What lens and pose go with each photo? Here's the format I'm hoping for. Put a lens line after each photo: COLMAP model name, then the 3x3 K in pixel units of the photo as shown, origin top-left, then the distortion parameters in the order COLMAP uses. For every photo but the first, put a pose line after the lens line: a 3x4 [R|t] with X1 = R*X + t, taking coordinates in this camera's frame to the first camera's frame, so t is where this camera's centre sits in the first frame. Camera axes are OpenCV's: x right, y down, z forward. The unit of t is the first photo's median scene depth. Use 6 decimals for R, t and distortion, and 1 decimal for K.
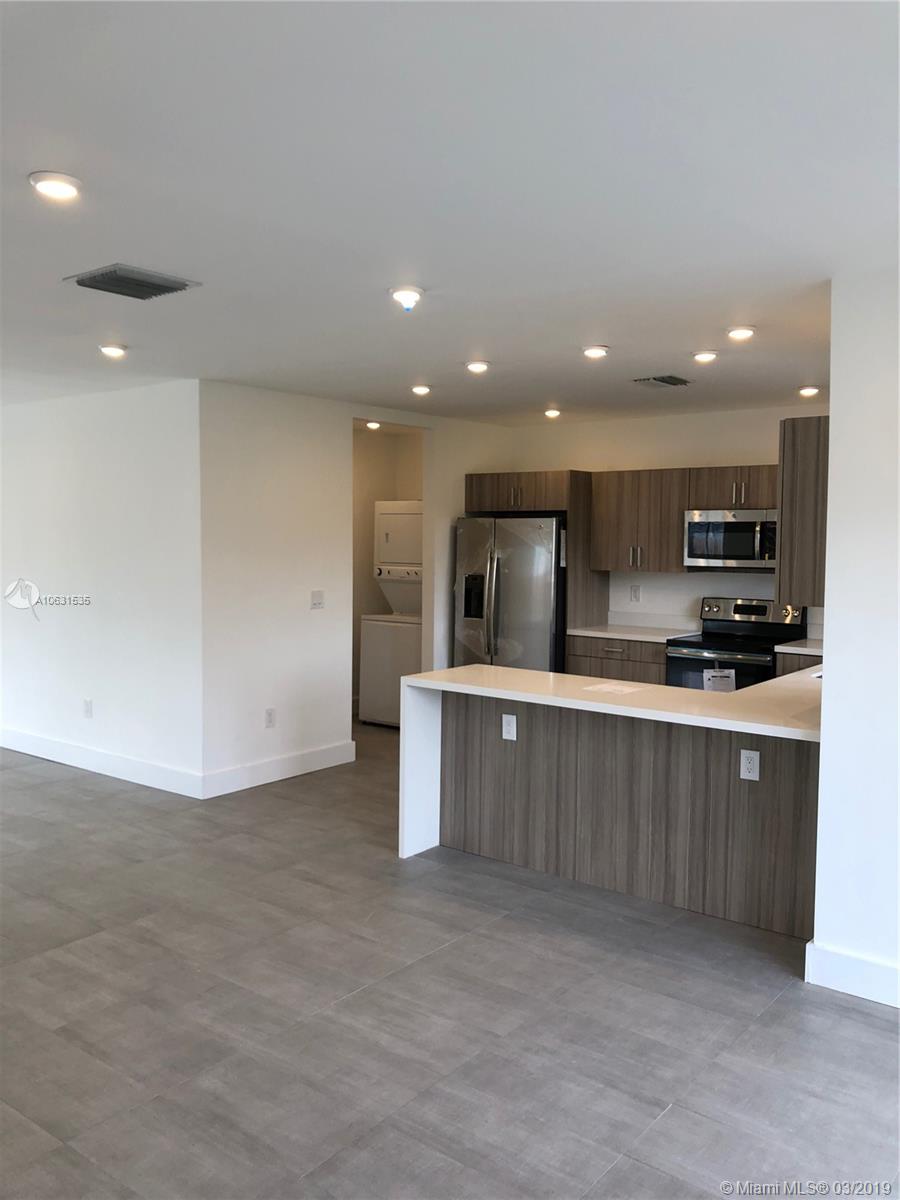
lens RADIAL K [[985.5, 0, 455.0], [0, 985.5, 602.0], [0, 0, 1]] dist [0.023160, -0.009622]
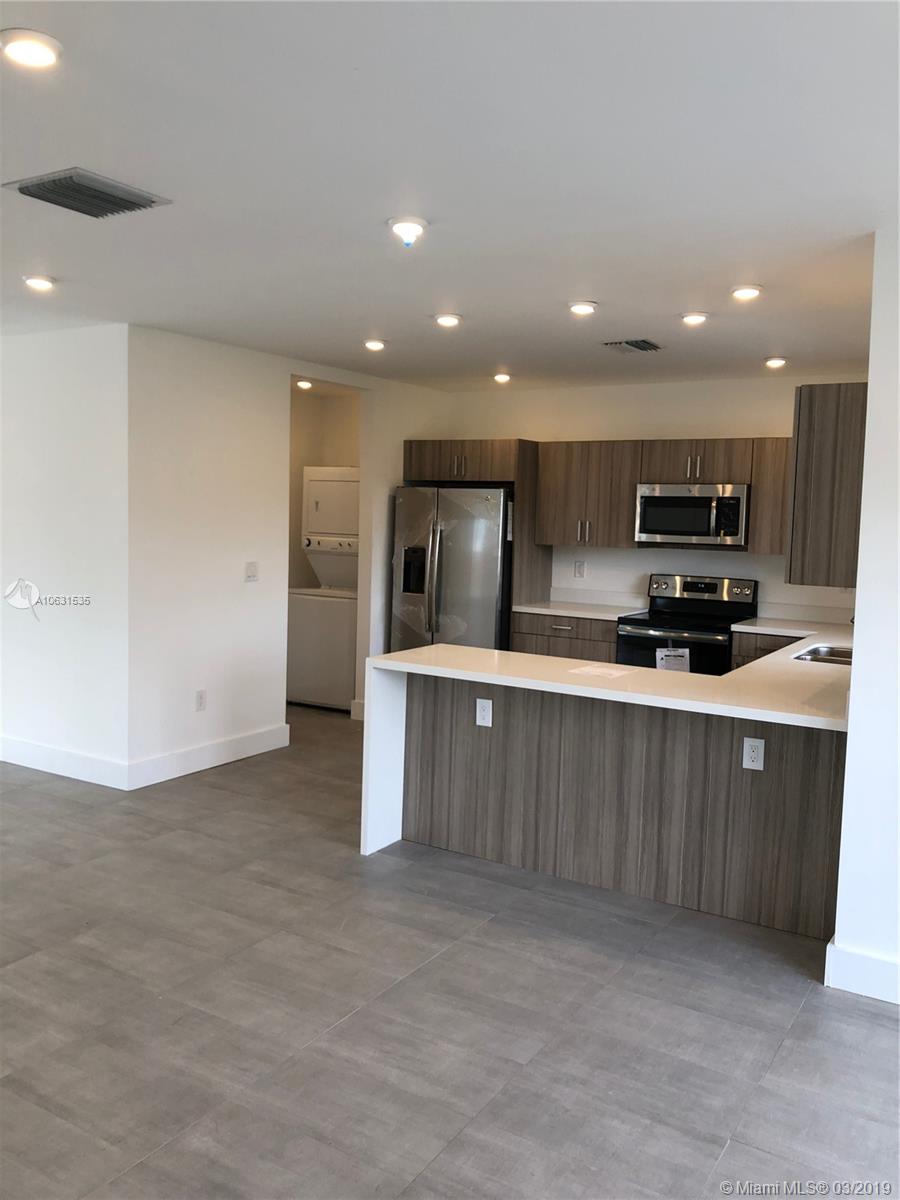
lens RADIAL K [[985.5, 0, 453.3], [0, 985.5, 596.5], [0, 0, 1]] dist [0.023160, -0.009622]
pose [[0.993403, 0.009075, 0.114313, -0.084303], [-0.011550, 0.999713, 0.021002, -0.001147], [-0.114089, -0.022183, 0.993223, 0.089900]]
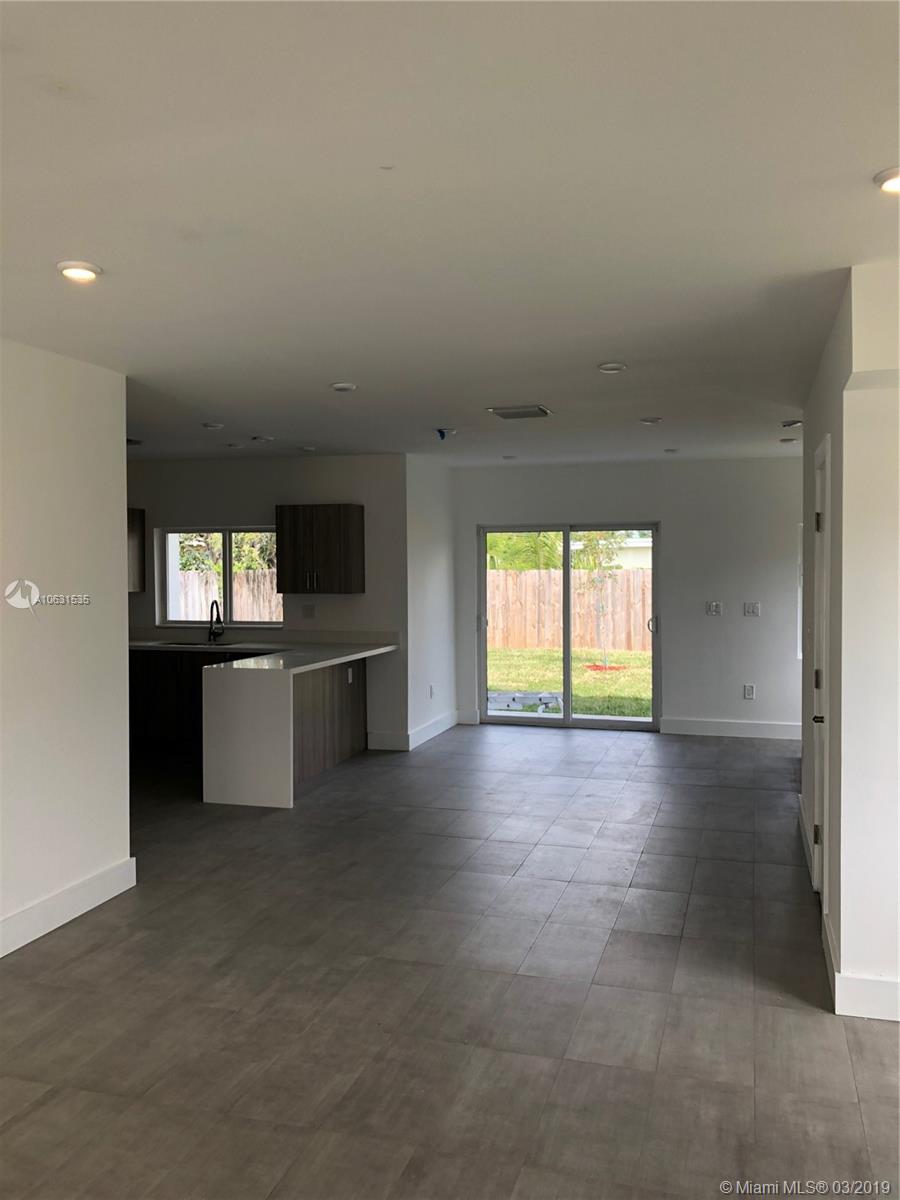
lens RADIAL K [[985.5, 0, 444.0], [0, 985.5, 594.5], [0, 0, 1]] dist [0.023160, -0.009622]
pose [[-0.353371, -0.036887, 0.934756, -1.444800], [0.063499, 0.995972, 0.063308, -0.100464], [-0.933326, 0.081727, -0.349605, 1.340527]]
